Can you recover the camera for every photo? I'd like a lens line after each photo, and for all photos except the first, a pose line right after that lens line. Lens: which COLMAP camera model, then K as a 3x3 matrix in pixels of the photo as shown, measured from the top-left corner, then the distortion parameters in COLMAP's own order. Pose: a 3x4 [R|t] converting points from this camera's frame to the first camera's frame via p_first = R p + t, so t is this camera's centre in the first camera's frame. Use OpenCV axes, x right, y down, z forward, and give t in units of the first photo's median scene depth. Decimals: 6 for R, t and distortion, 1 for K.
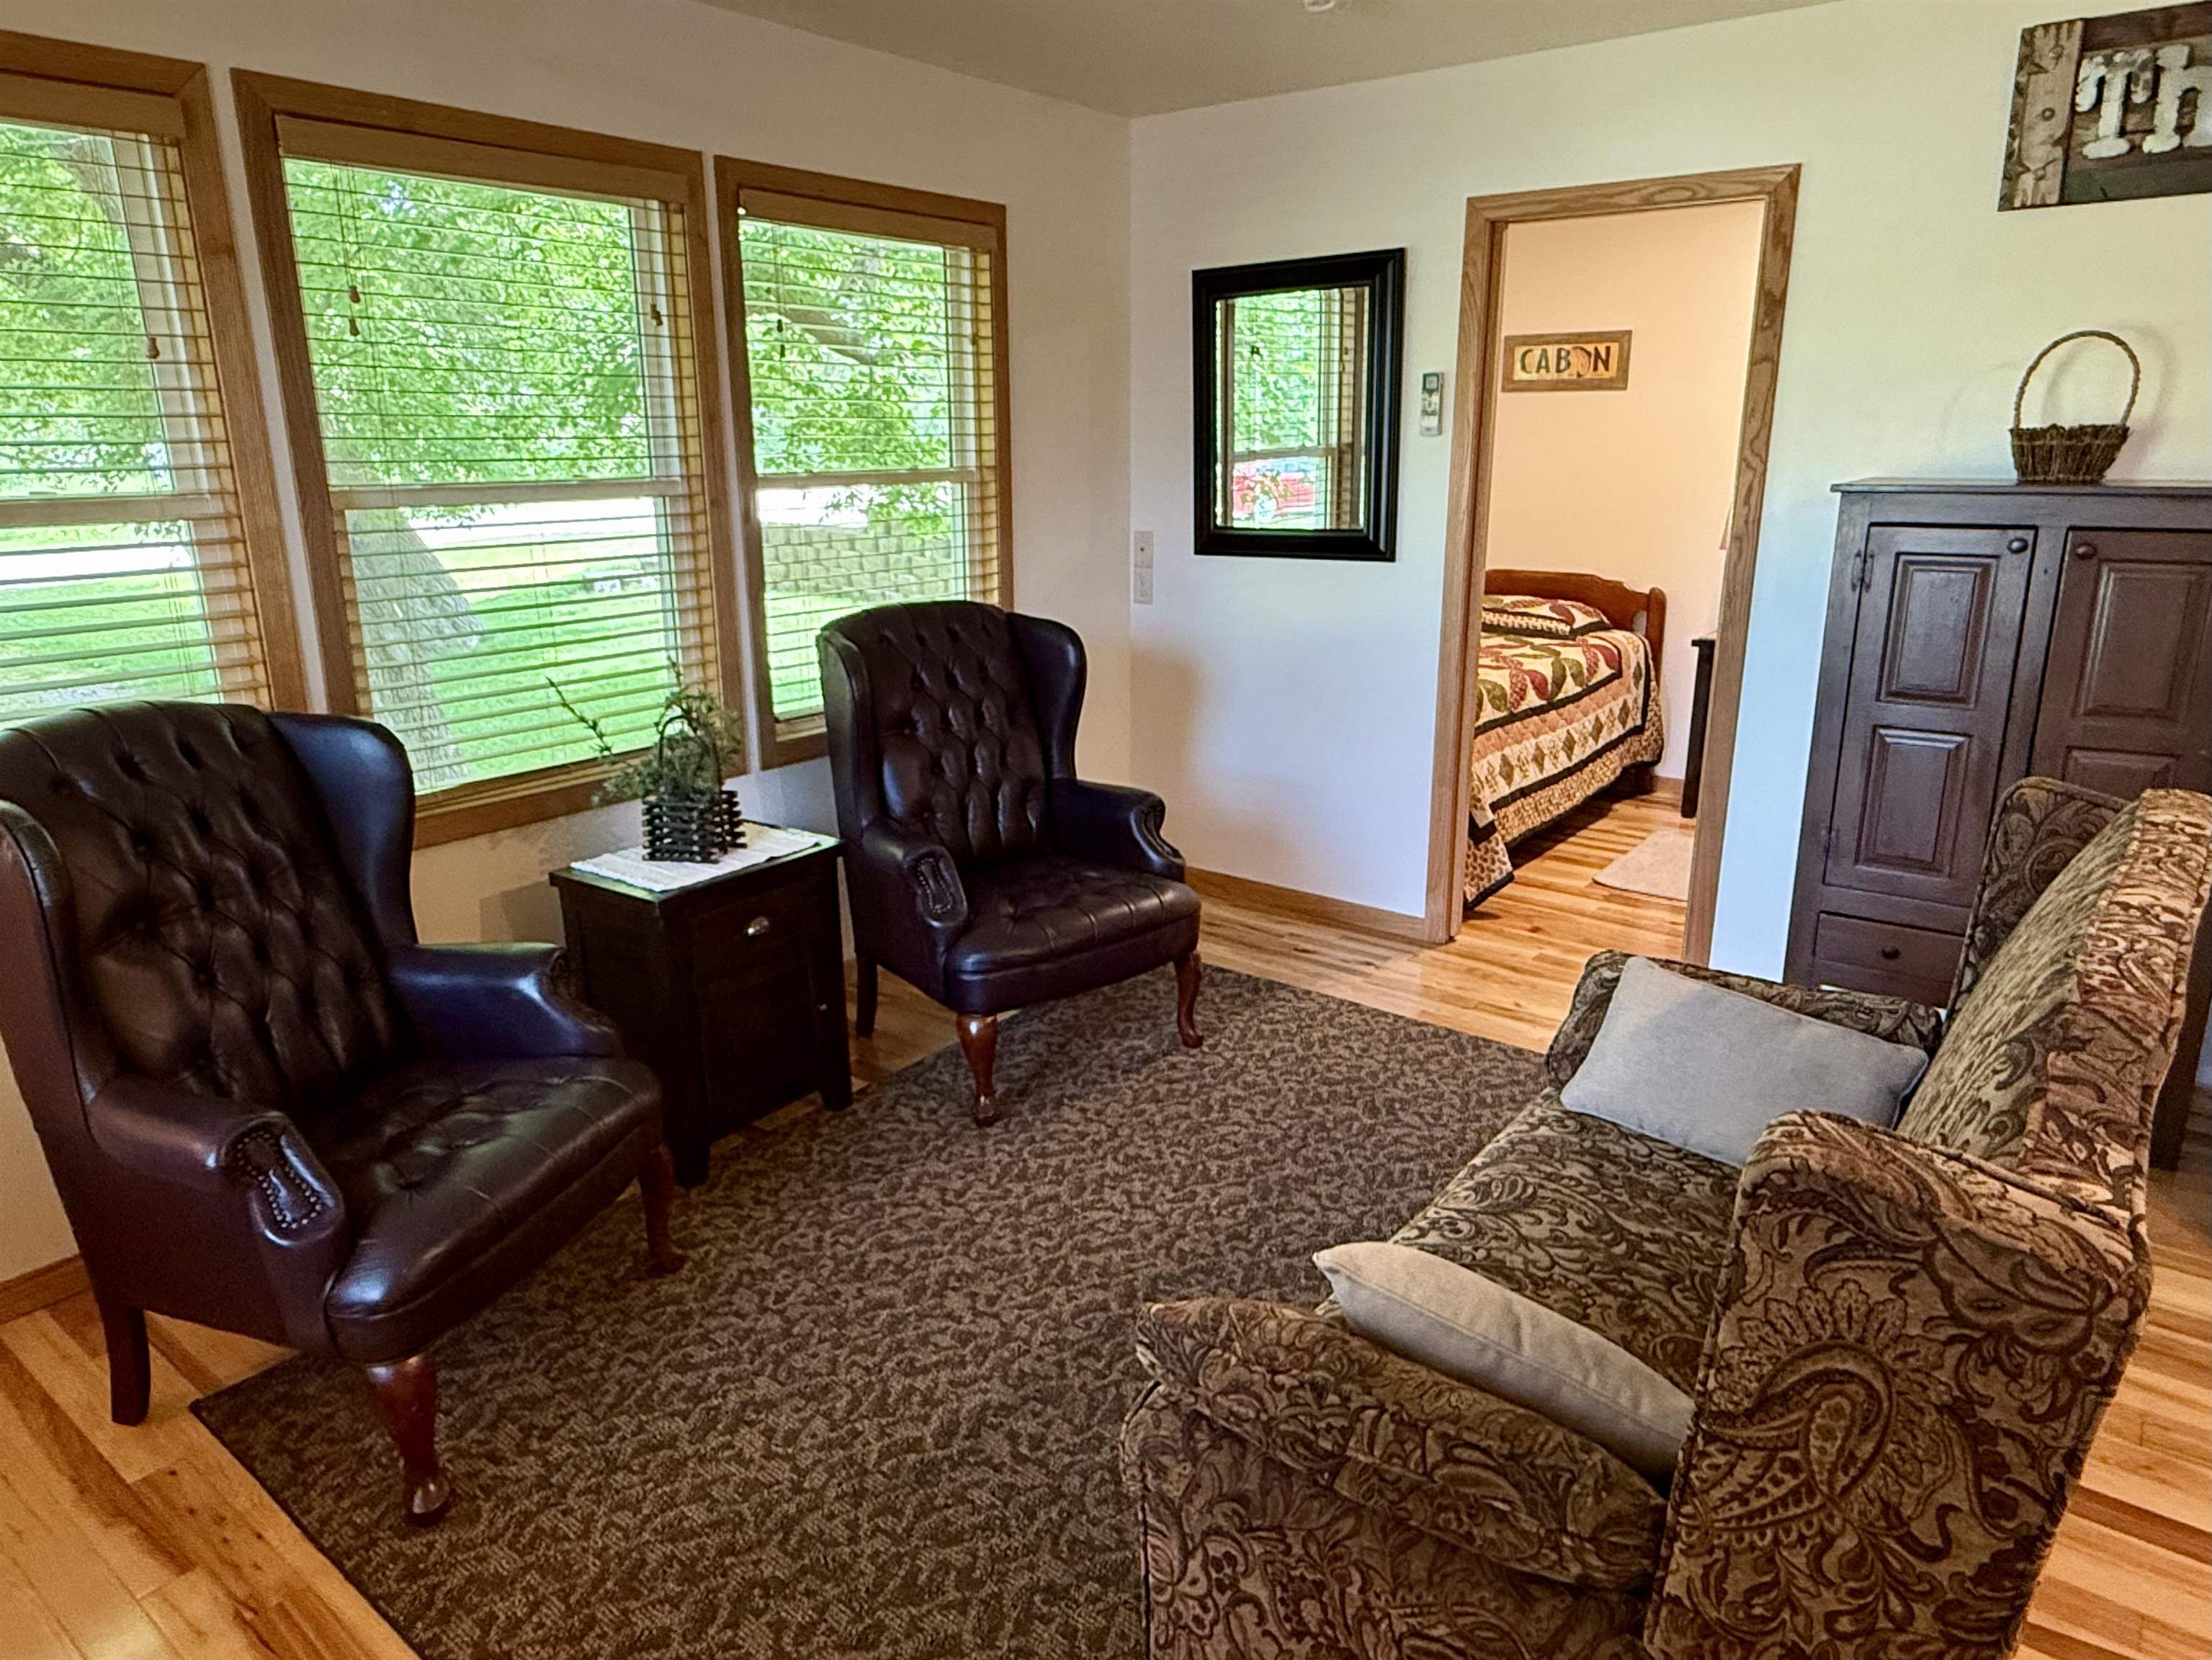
lens RADIAL K [[1412.1, 0, 1092.6], [0, 1412.1, 816.7], [0, 0, 1]] dist [-0.002534, -0.000386]
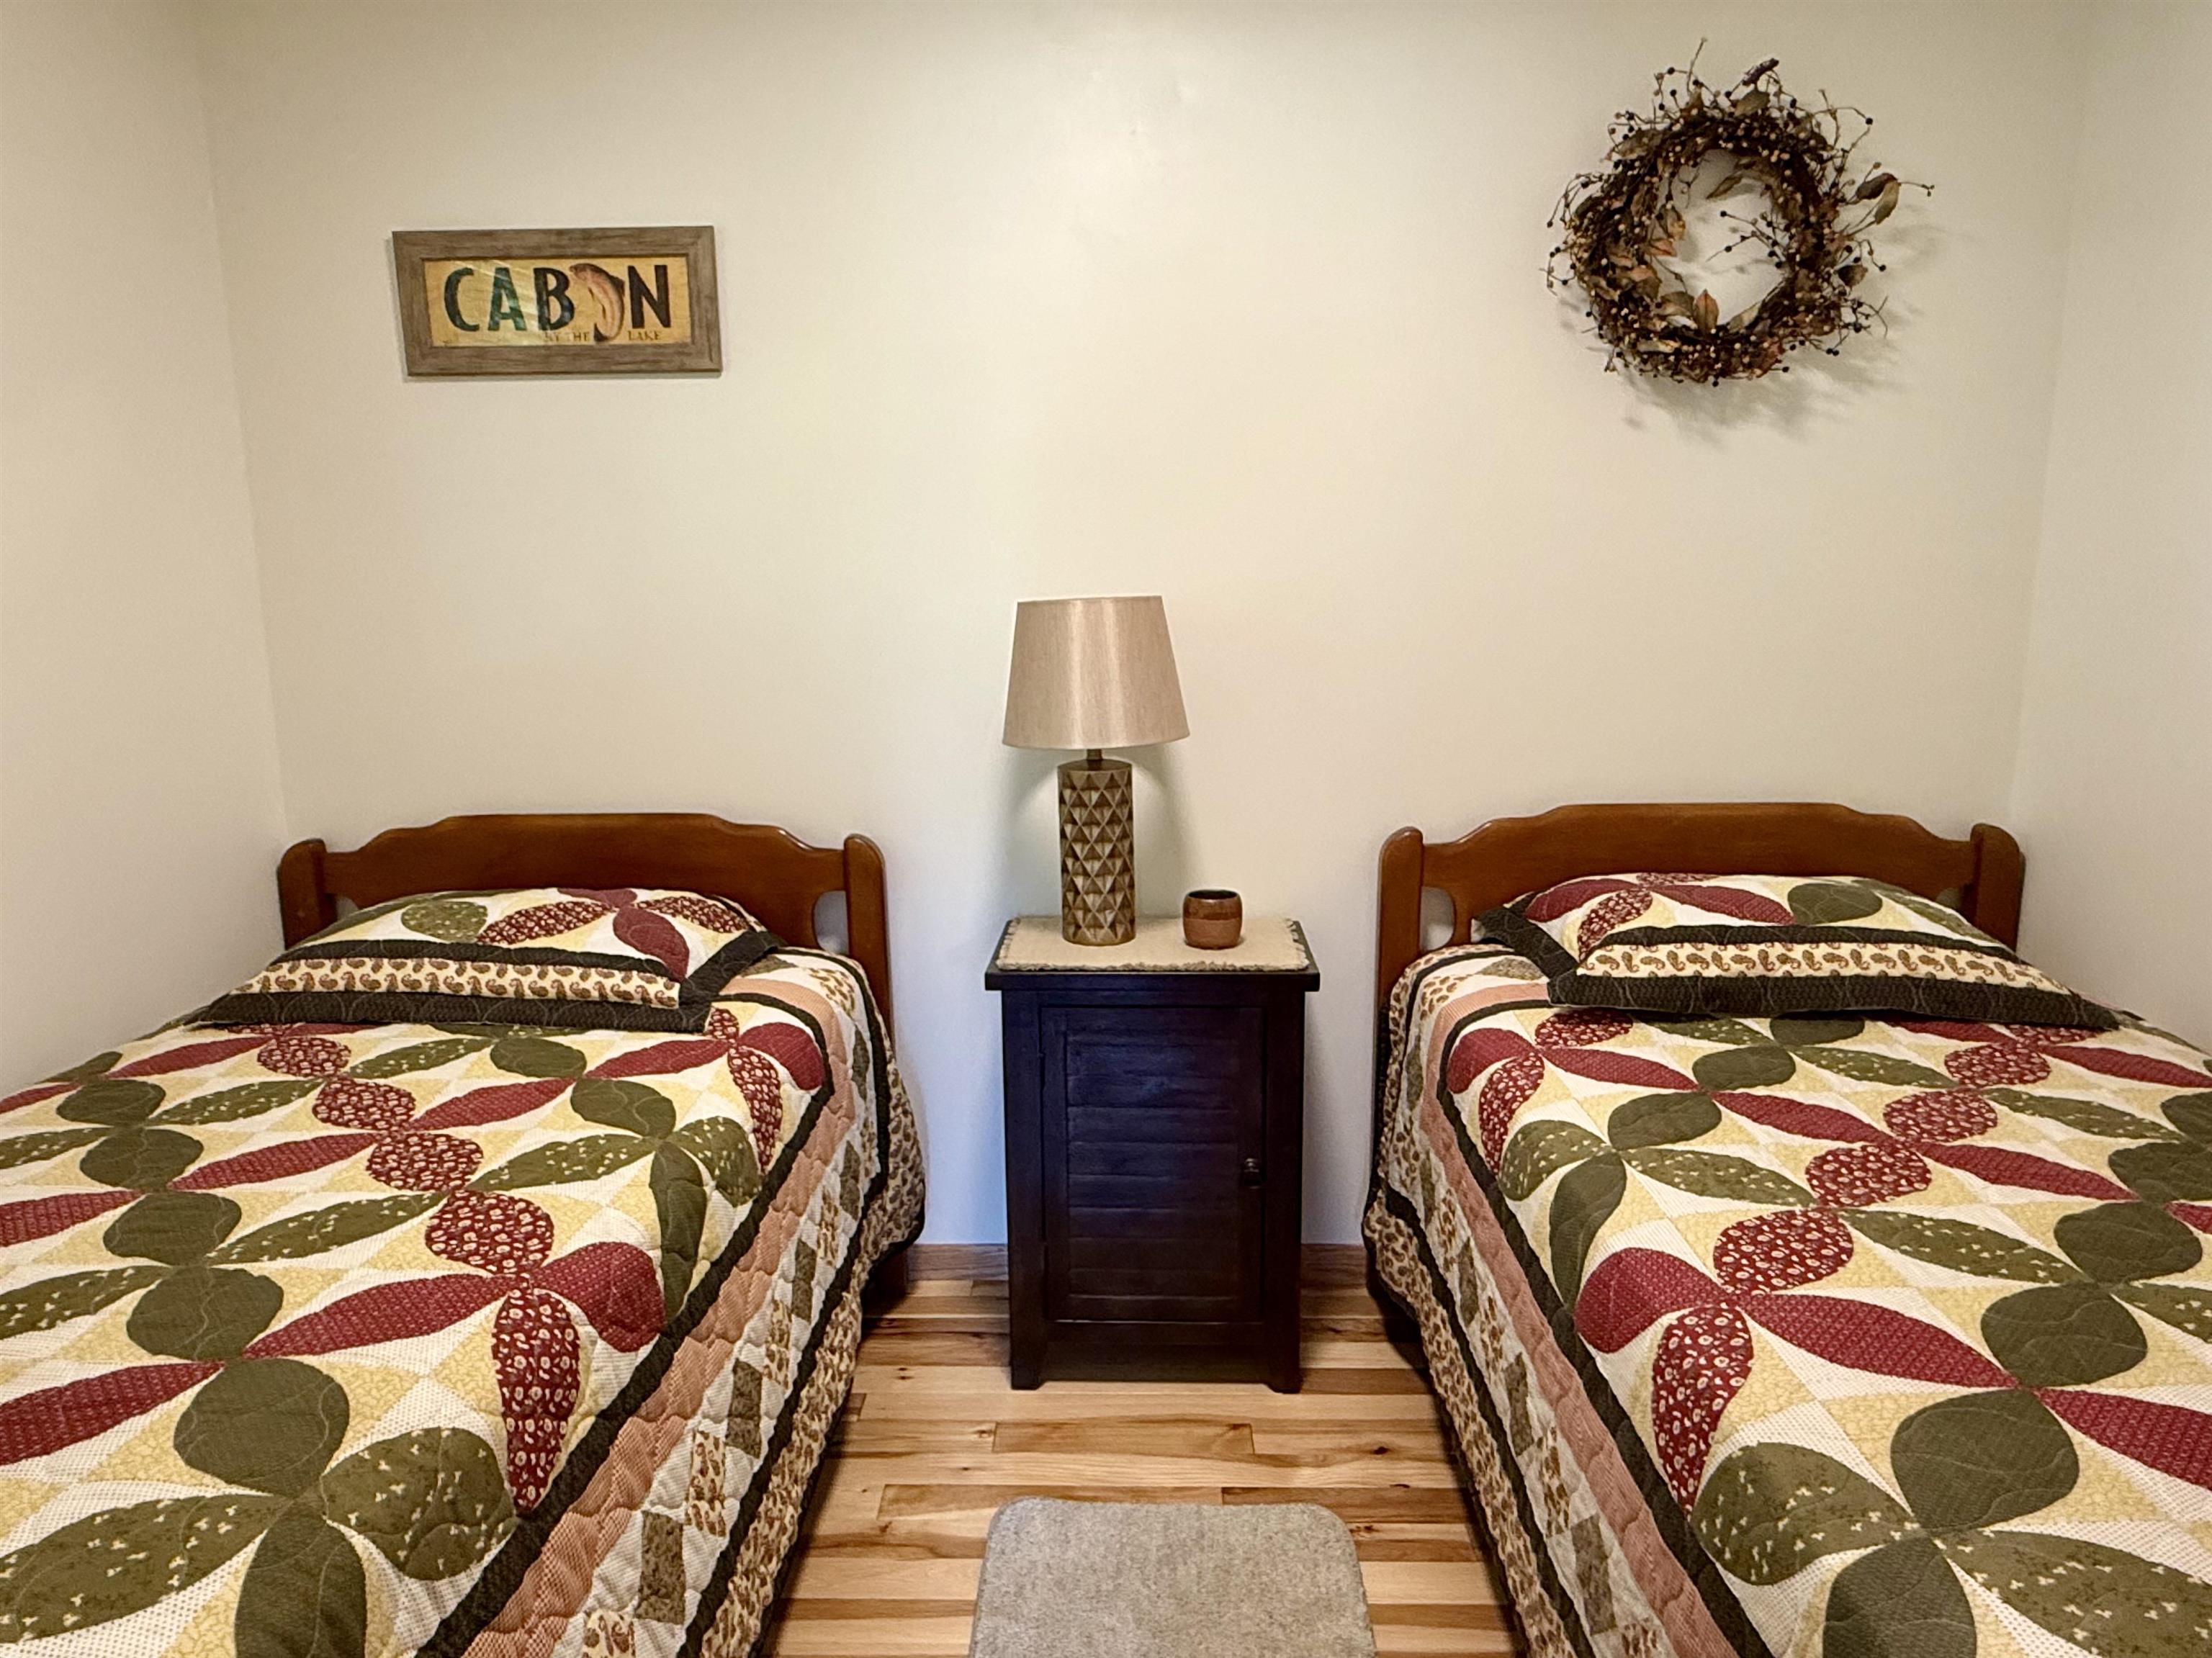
lens RADIAL K [[1411.8, 0, 1091.1], [0, 1411.8, 839.4], [0, 0, 1]] dist [-0.002534, -0.000386]
pose [[0.799035, -0.111974, 0.590767, 0.205885], [0.163124, 0.986029, -0.033739, -0.137015], [-0.578735, 0.123327, 0.806137, 0.620885]]
